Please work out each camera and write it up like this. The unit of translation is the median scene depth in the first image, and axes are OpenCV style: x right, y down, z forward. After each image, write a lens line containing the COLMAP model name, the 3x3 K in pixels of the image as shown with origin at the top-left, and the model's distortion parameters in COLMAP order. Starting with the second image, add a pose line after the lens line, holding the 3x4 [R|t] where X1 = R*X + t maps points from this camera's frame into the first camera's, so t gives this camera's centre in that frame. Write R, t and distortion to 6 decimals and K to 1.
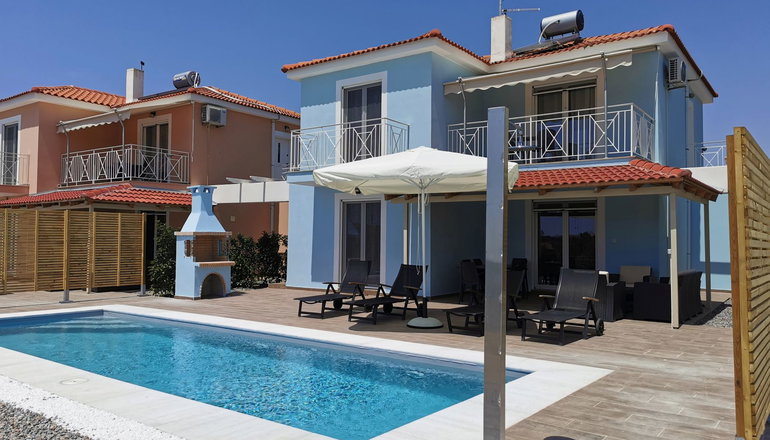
lens RADIAL K [[605.4, 0, 385.0], [0, 605.4, 220.0], [0, 0, 1]] dist [0.003233, 0.004150]
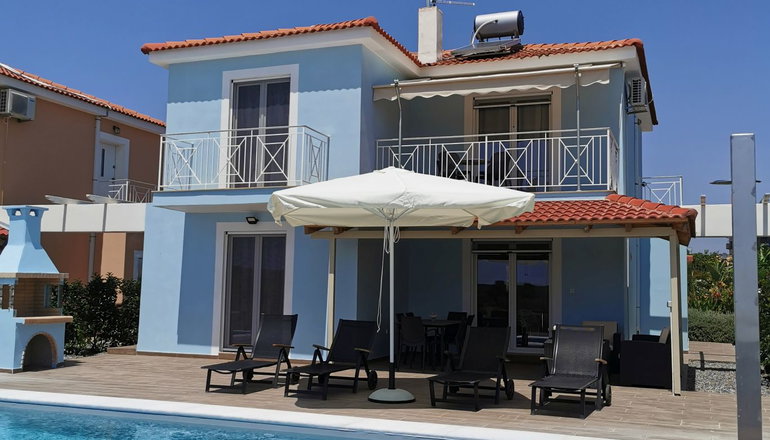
lens RADIAL K [[804.1, 0, 385.0], [0, 804.1, 220.0], [0, 0, 1]] dist [0.006834, 0.028759]
pose [[0.963624, 0.032837, 0.265238, -0.154795], [-0.018496, 0.998238, -0.056388, 0.003972], [-0.266622, 0.049430, 0.962533, 0.009739]]
